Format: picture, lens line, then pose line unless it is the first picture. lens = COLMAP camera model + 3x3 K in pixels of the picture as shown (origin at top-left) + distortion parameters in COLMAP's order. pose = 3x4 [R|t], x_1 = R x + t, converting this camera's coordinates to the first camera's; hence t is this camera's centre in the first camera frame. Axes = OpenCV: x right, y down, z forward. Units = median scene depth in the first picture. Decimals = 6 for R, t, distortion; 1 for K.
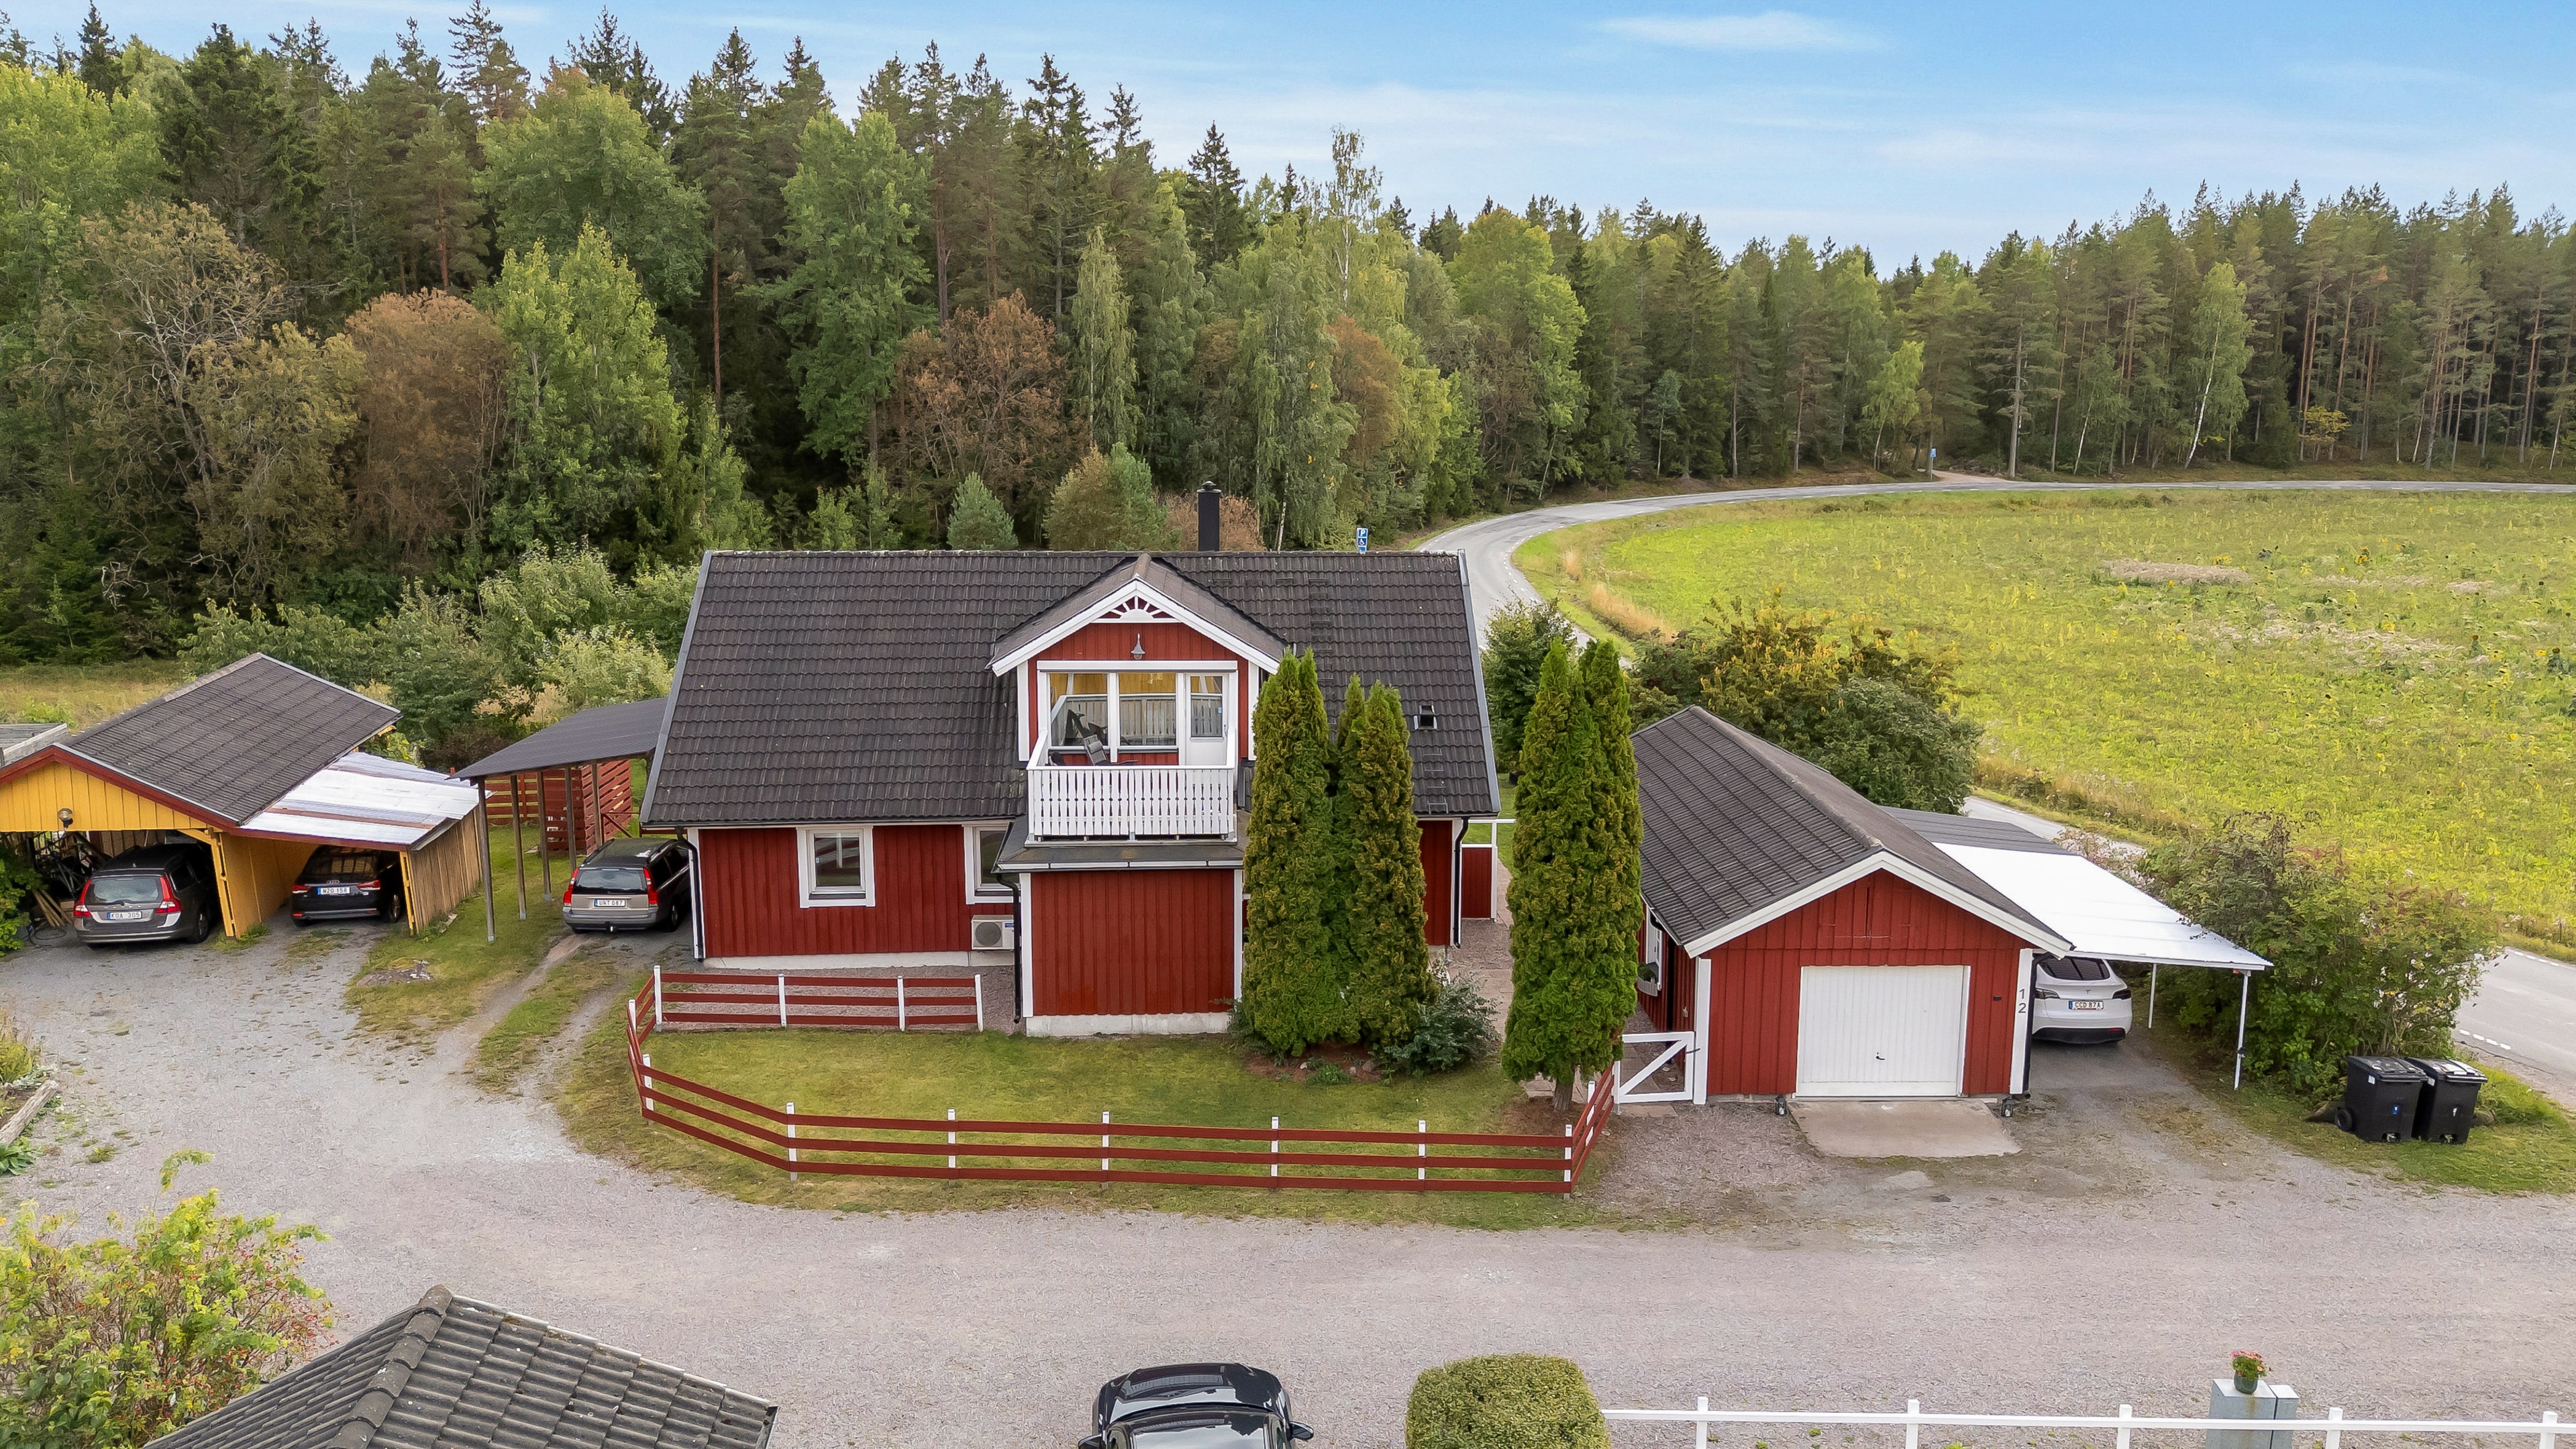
lens RADIAL K [[1853.9, 0, 1286.7], [0, 1853.9, 719.3], [0, 0, 1]] dist [0.026225, -0.005417]
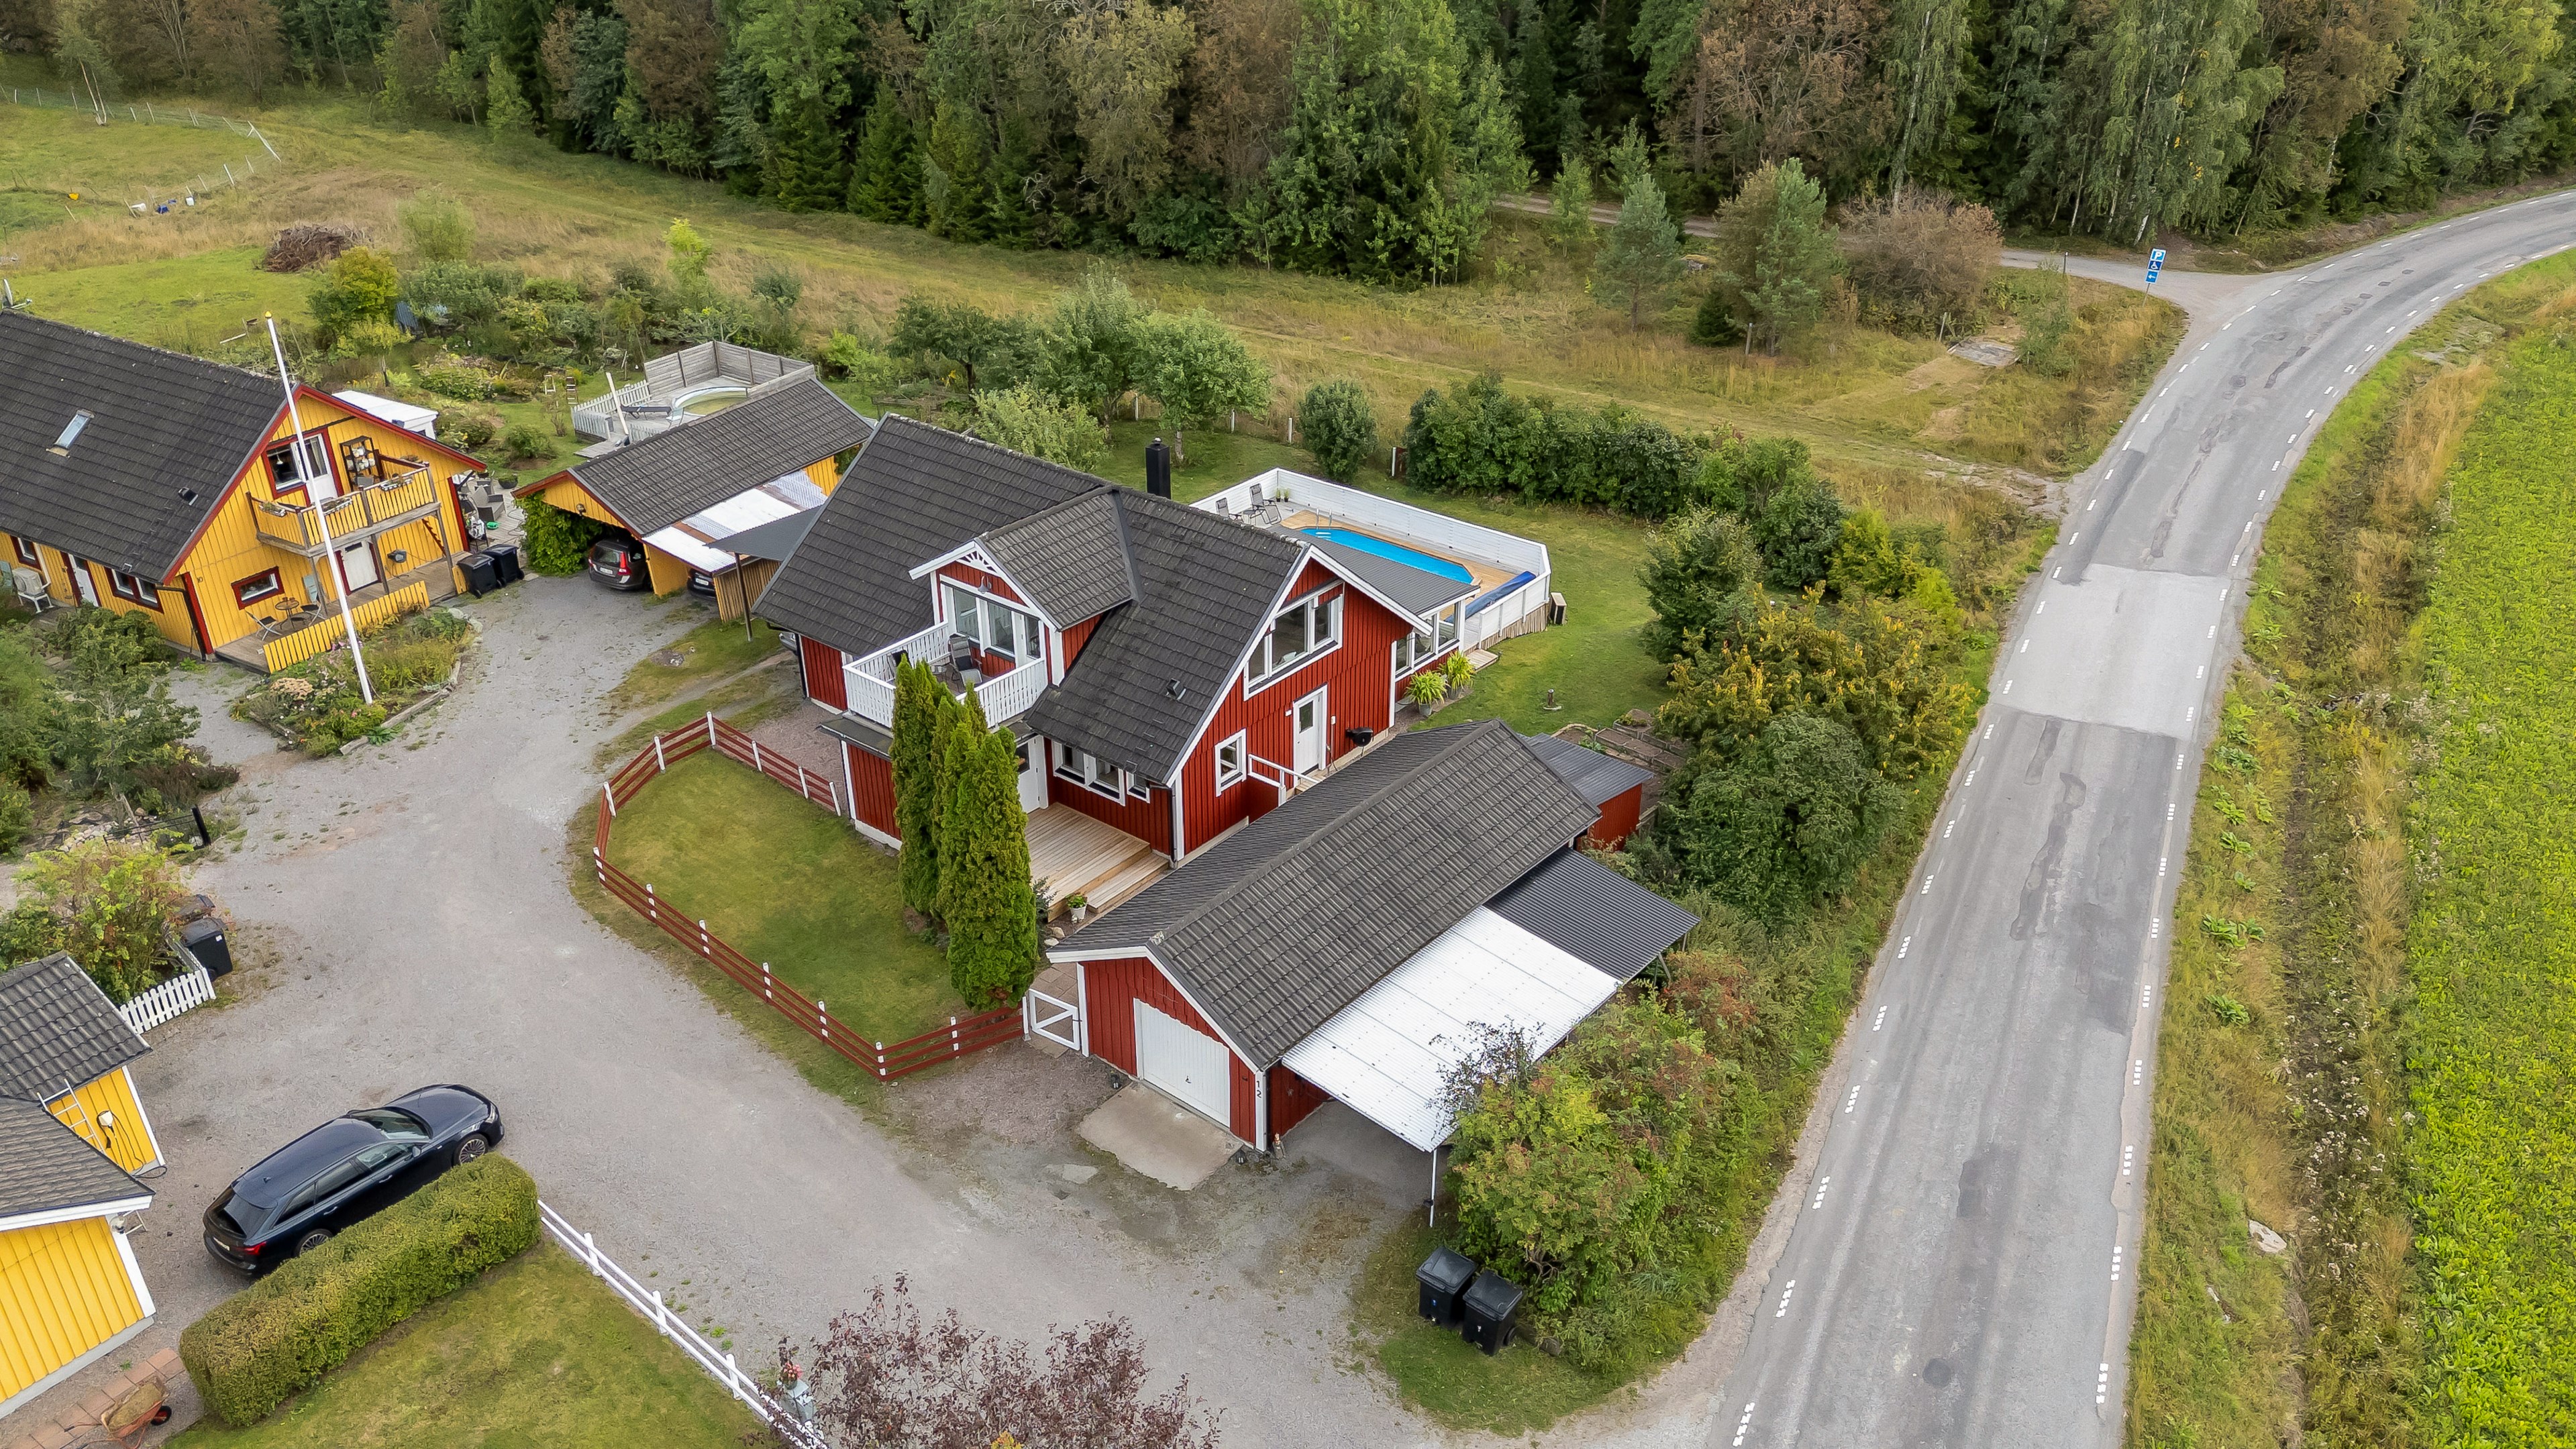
lens RADIAL K [[1853.9, 0, 1295.7], [0, 1853.9, 719.8], [0, 0, 1]] dist [0.026225, -0.005417]
pose [[0.759737, 0.304784, -0.574375, 0.909818], [-0.118883, 0.933560, 0.338131, -0.436021], [0.639270, -0.188607, 0.745494, 0.114875]]
